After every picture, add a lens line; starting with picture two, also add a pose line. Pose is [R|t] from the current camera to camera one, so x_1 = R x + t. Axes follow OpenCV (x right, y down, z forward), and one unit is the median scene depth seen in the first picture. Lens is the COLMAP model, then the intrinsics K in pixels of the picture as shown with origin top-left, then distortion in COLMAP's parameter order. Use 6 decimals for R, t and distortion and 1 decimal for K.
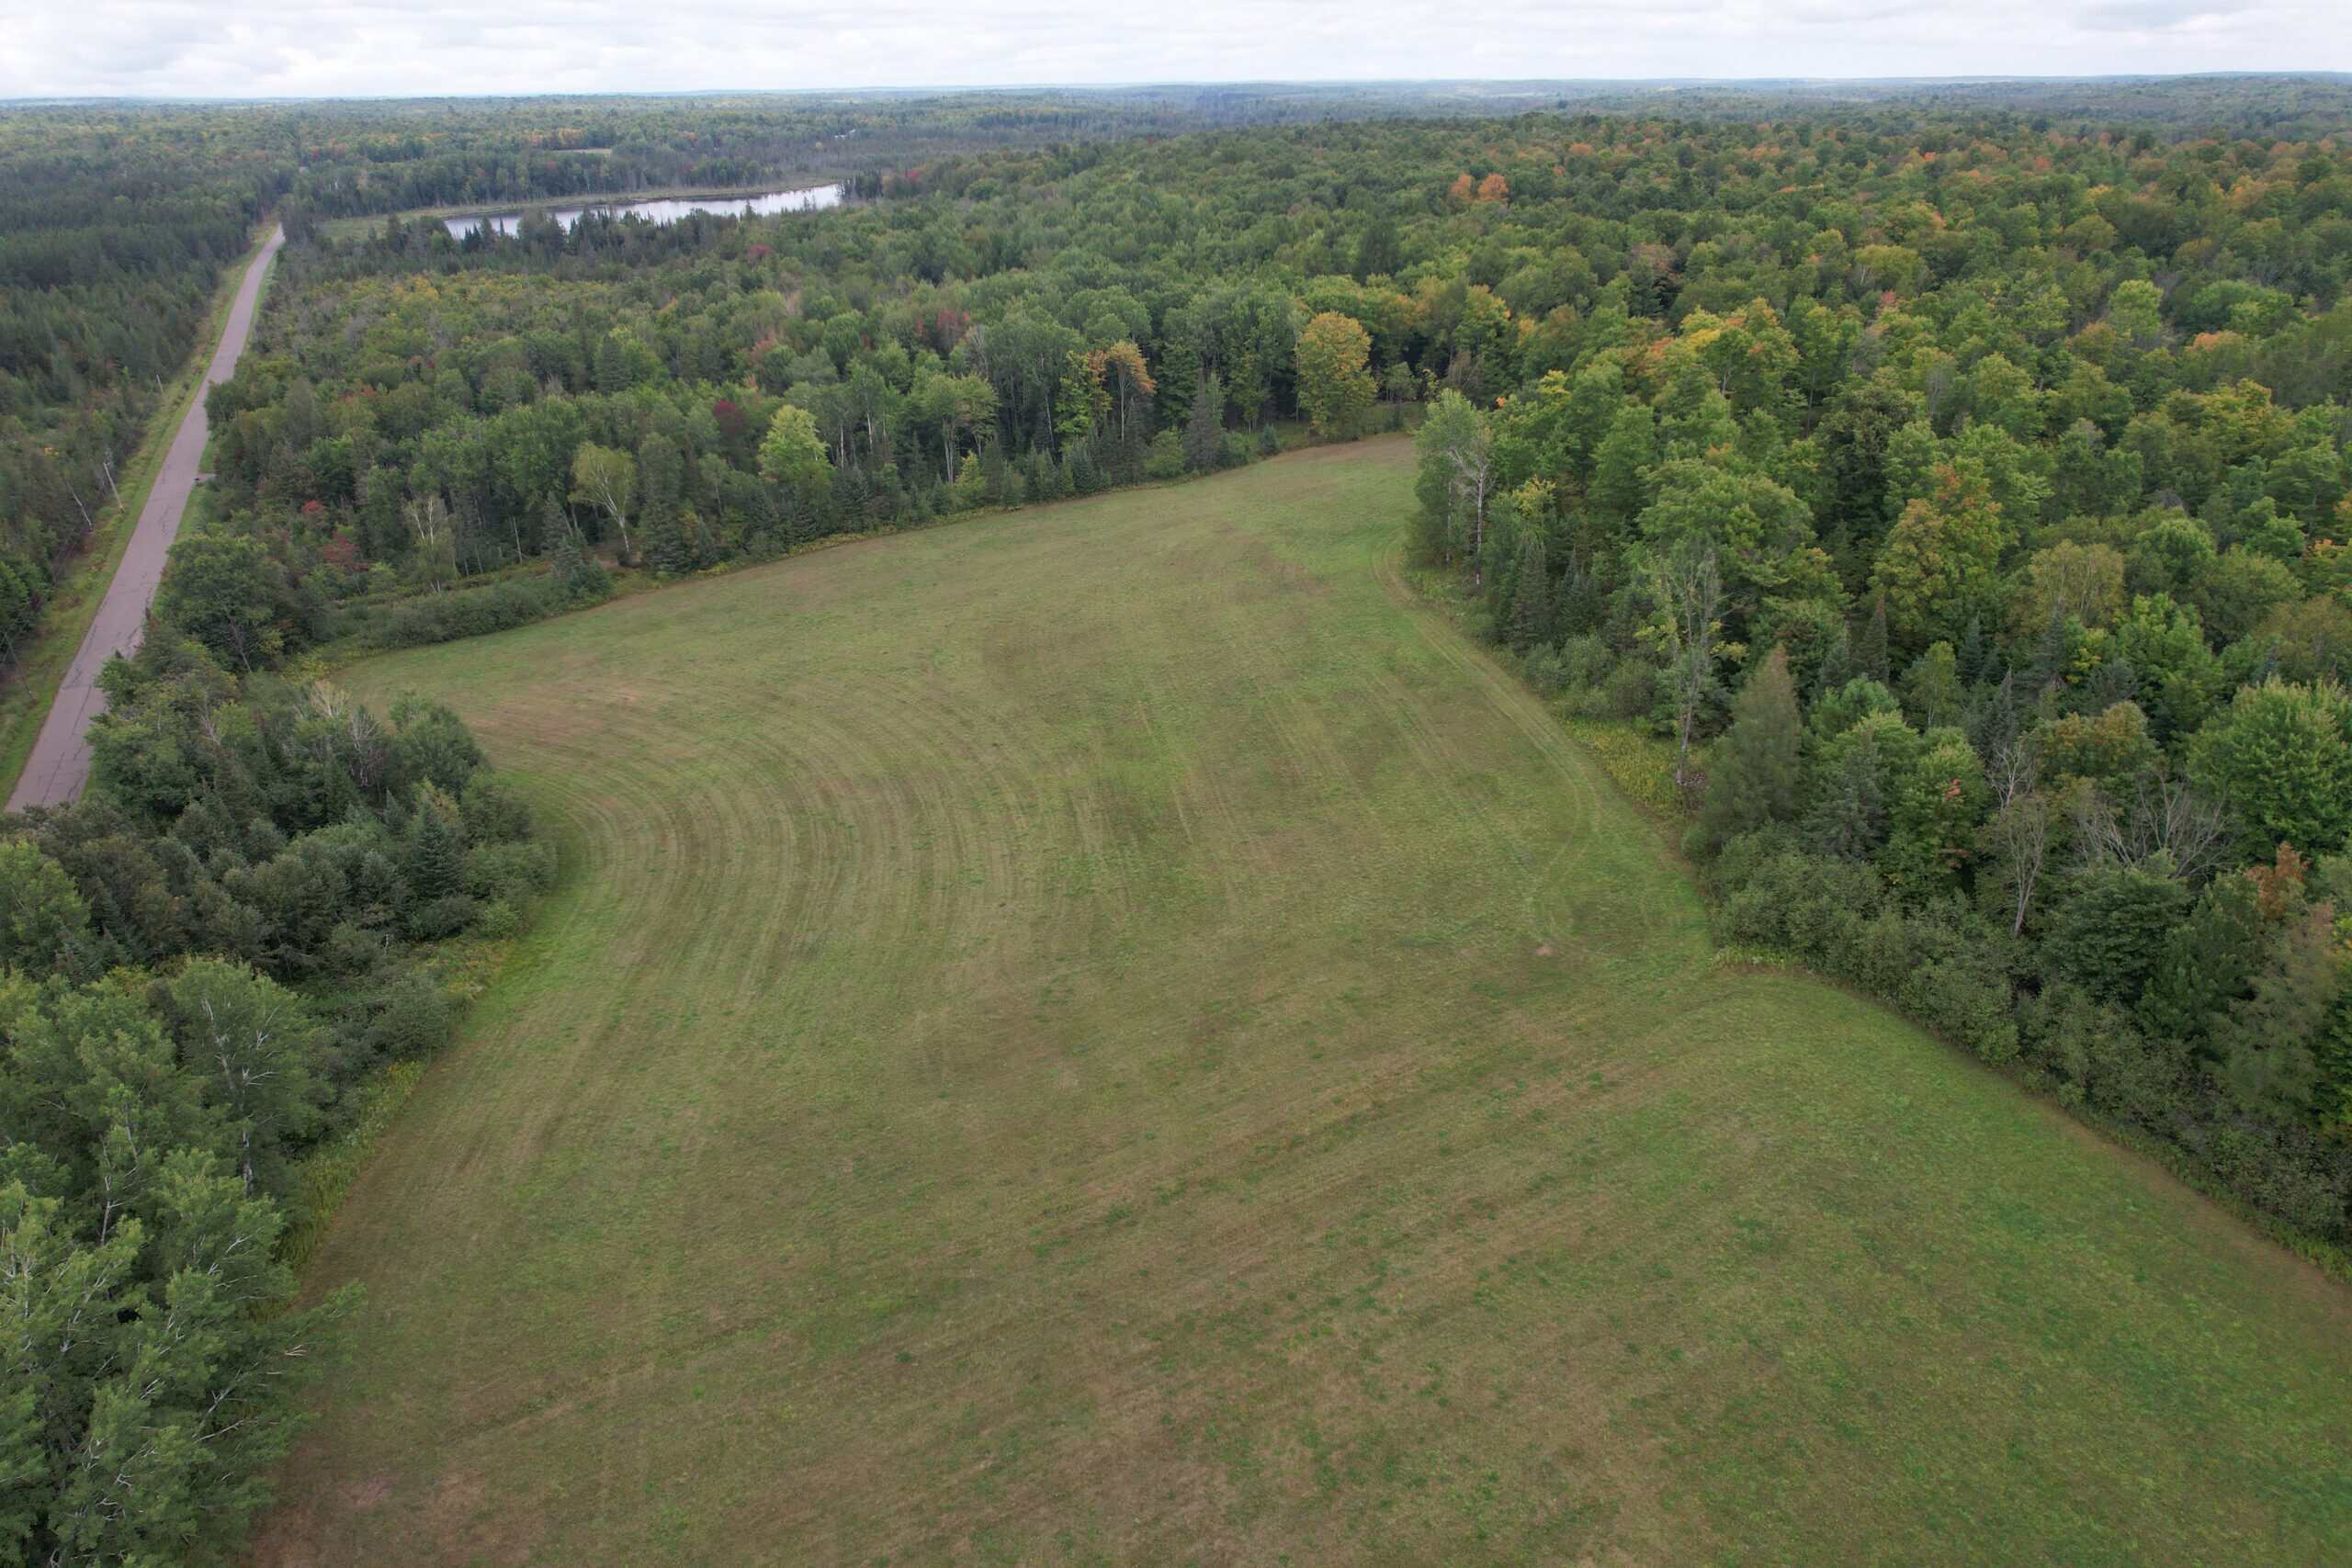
lens RADIAL K [[1501.0, 0, 1181.7], [0, 1501.0, 798.1], [0, 0, 1]] dist [-0.071033, 0.068319]
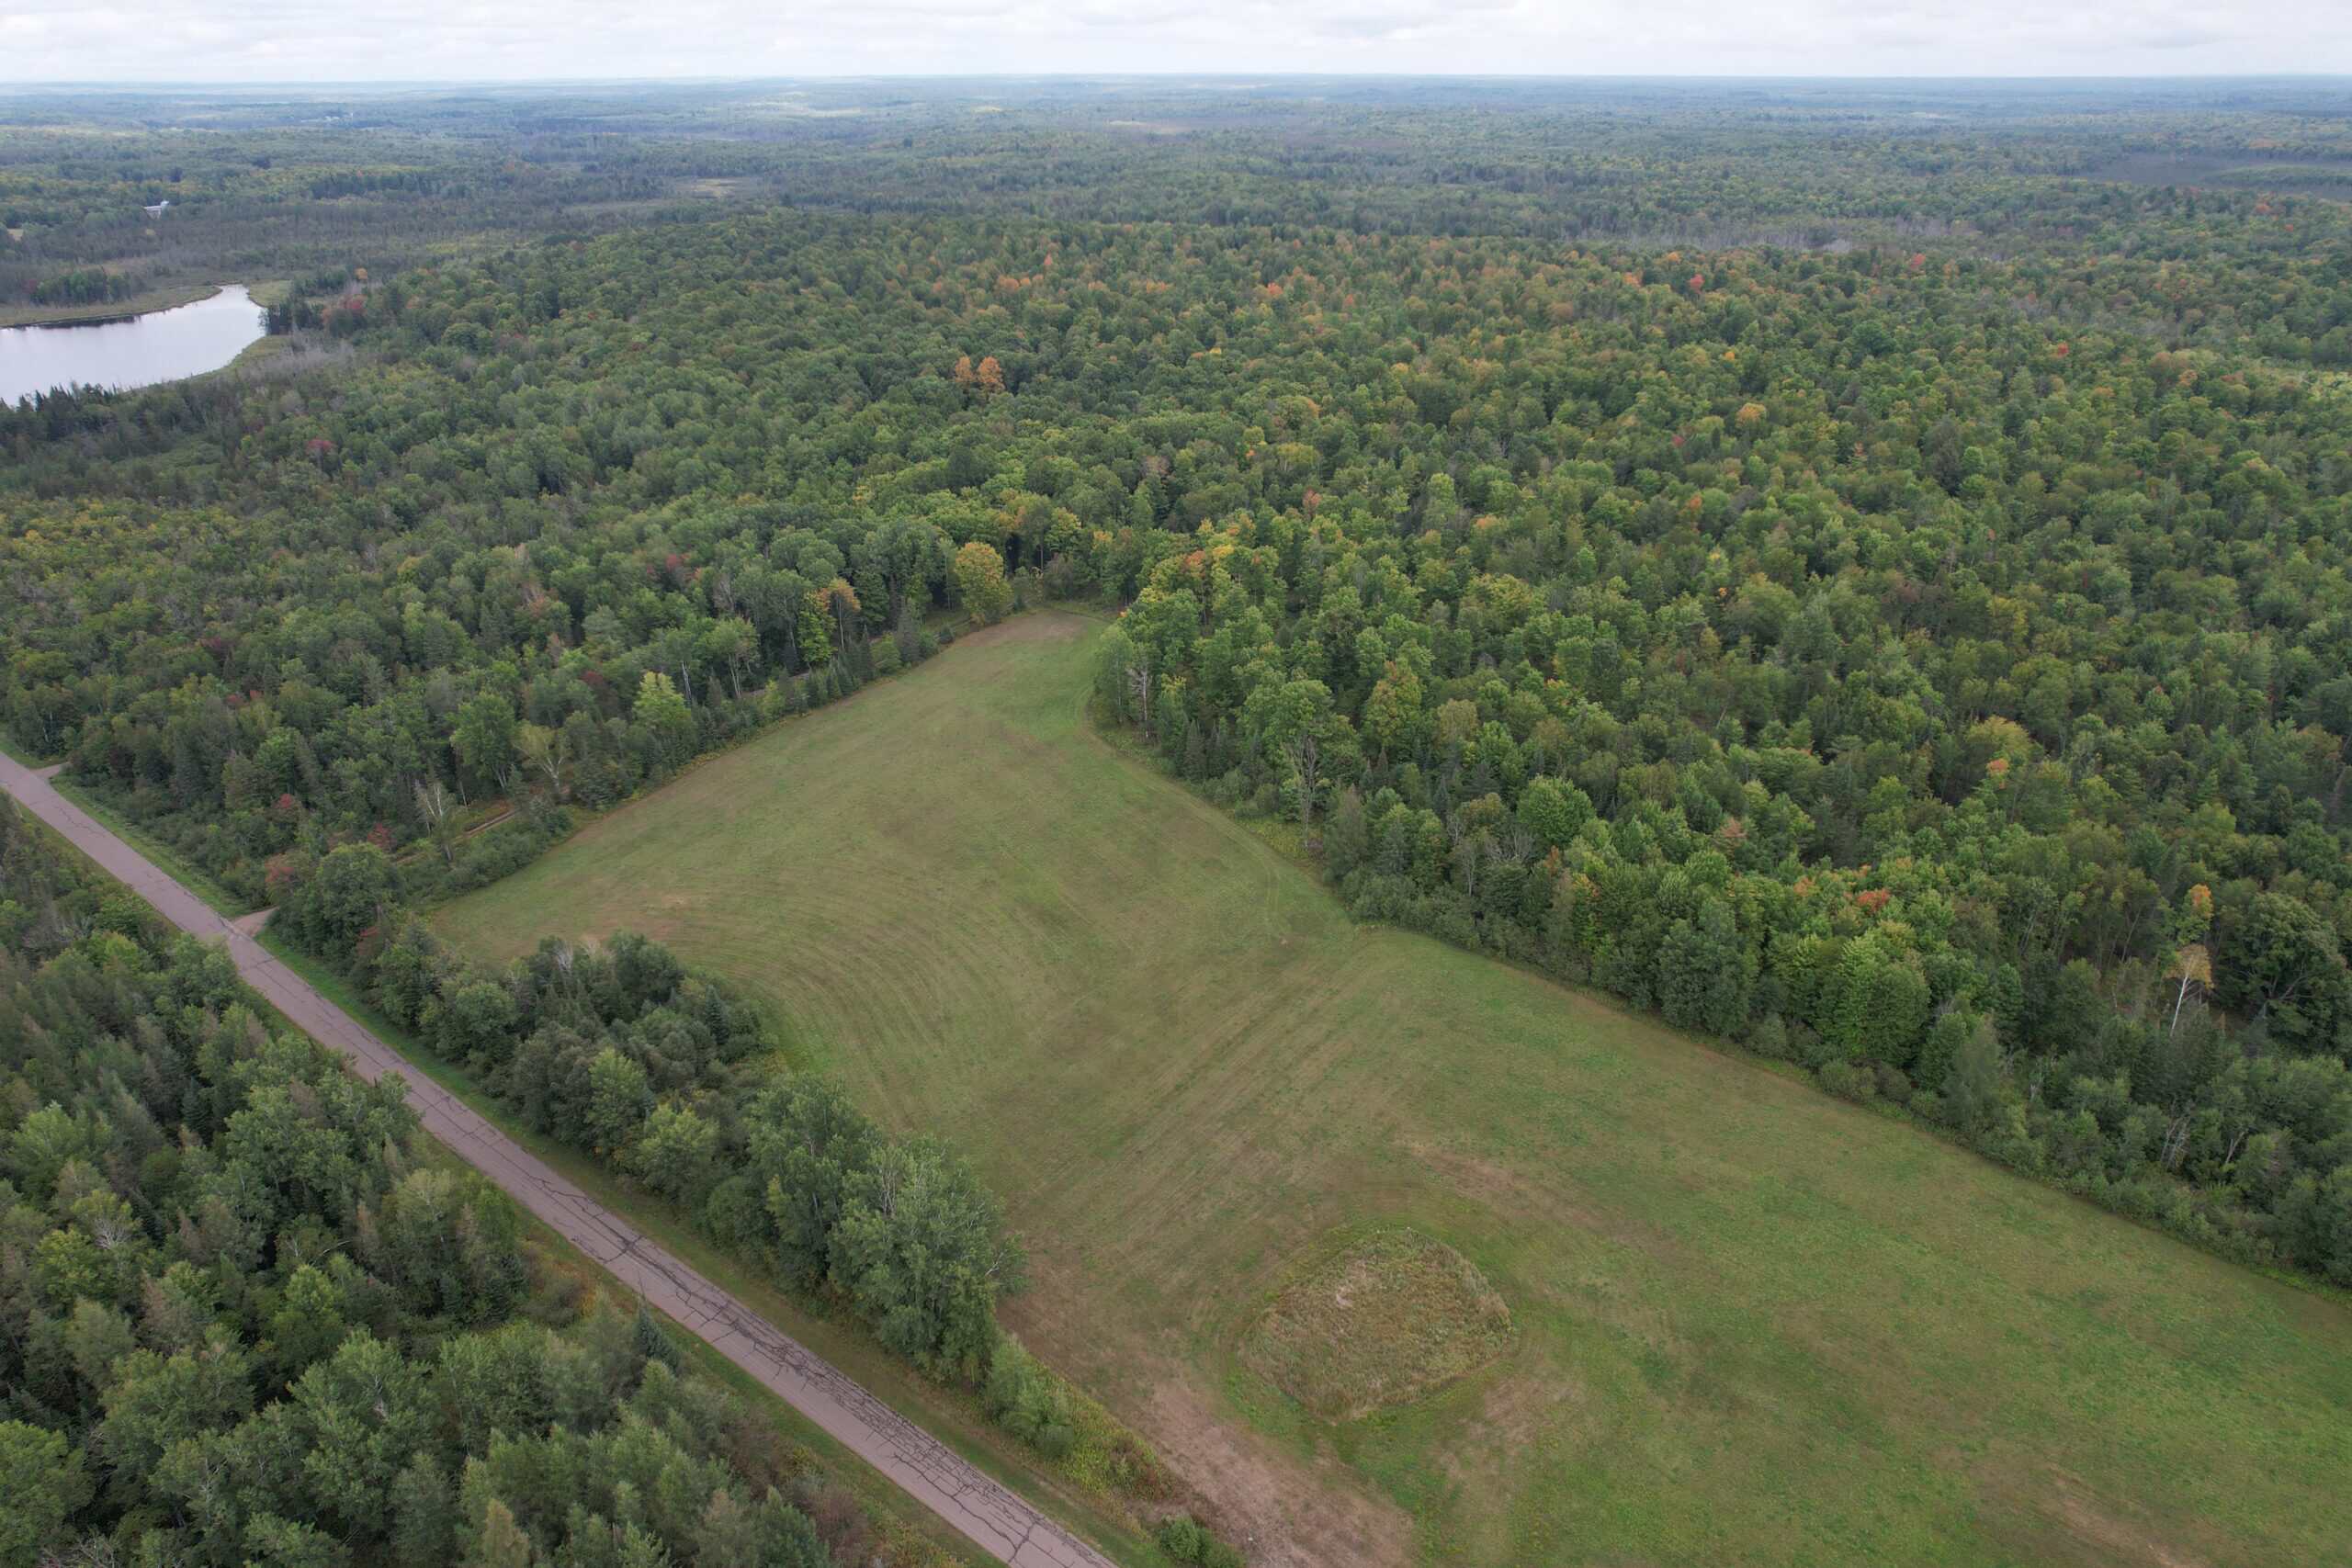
lens RADIAL K [[1501.0, 0, 1181.7], [0, 1501.0, 798.1], [0, 0, 1]] dist [-0.071033, 0.068319]
pose [[0.914544, -0.174069, 0.365115, -0.497487], [0.172329, 0.984321, 0.037625, -0.161123], [-0.365940, 0.028510, 0.930202, -0.754293]]
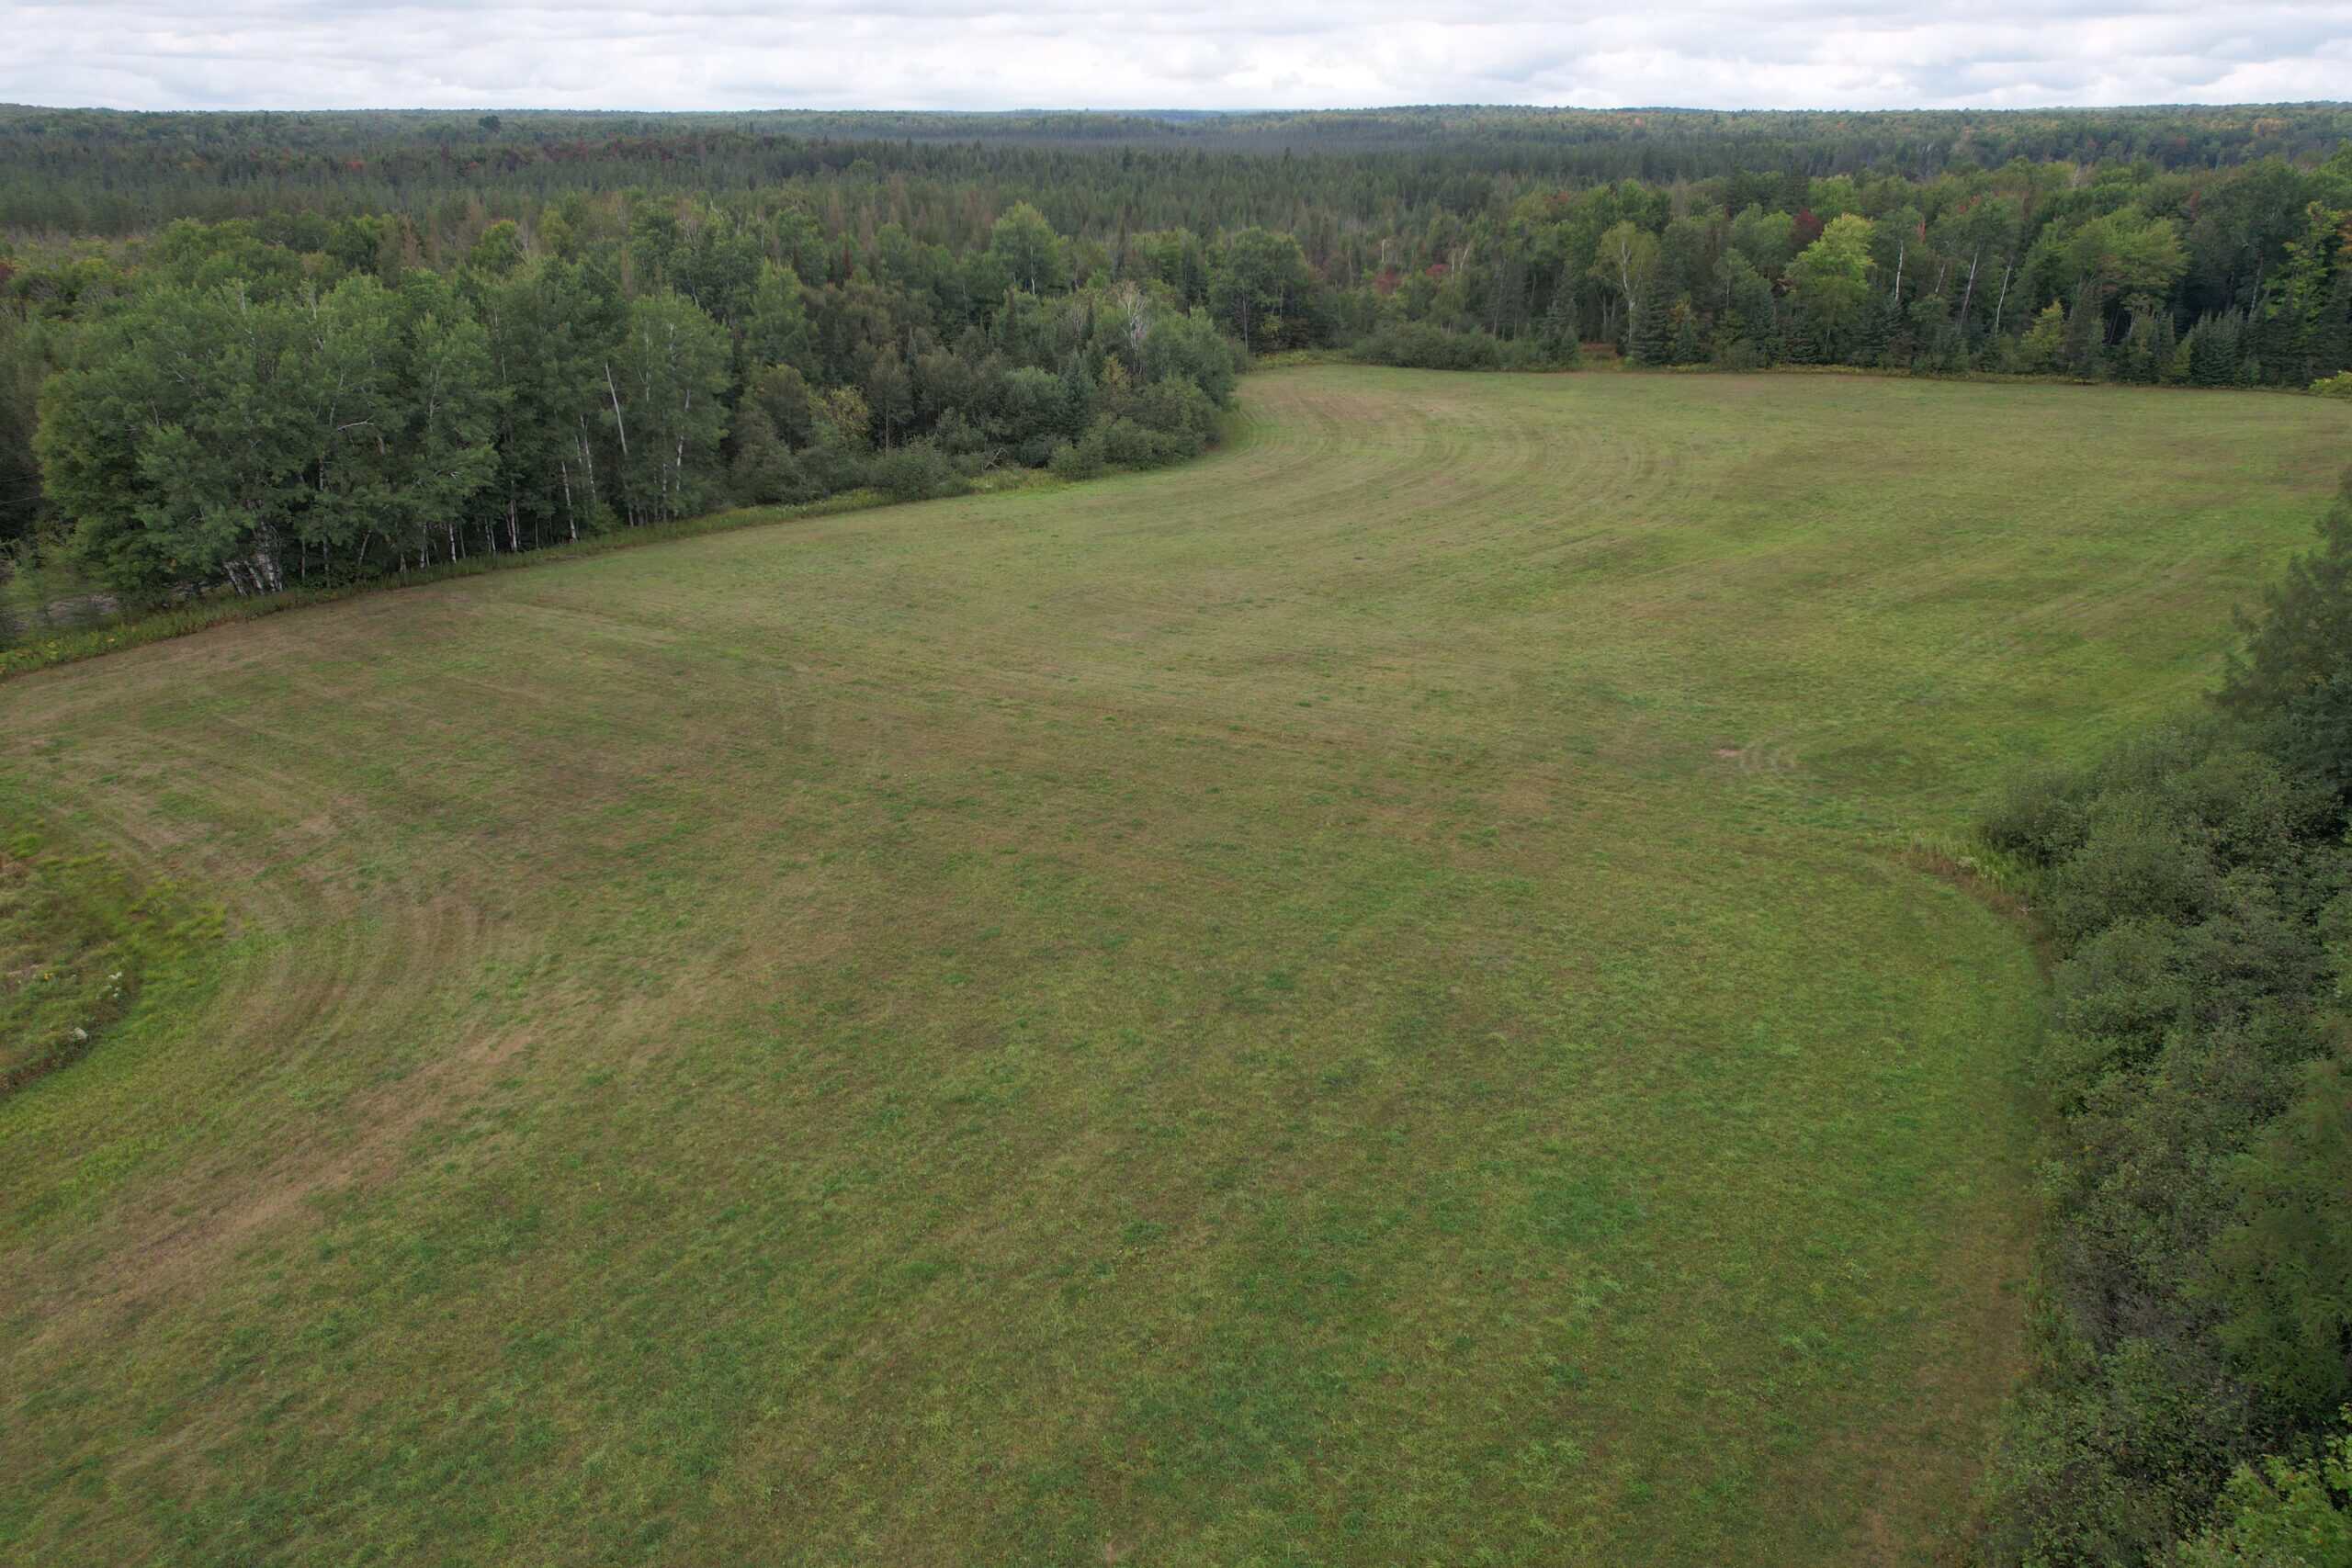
lens RADIAL K [[1501.0, 0, 1181.7], [0, 1501.0, 798.1], [0, 0, 1]] dist [-0.071033, 0.068319]
pose [[0.535857, 0.363603, -0.762004, 0.459340], [-0.372334, 0.911786, 0.173241, 0.069443], [0.757776, 0.190888, 0.623969, 0.322108]]
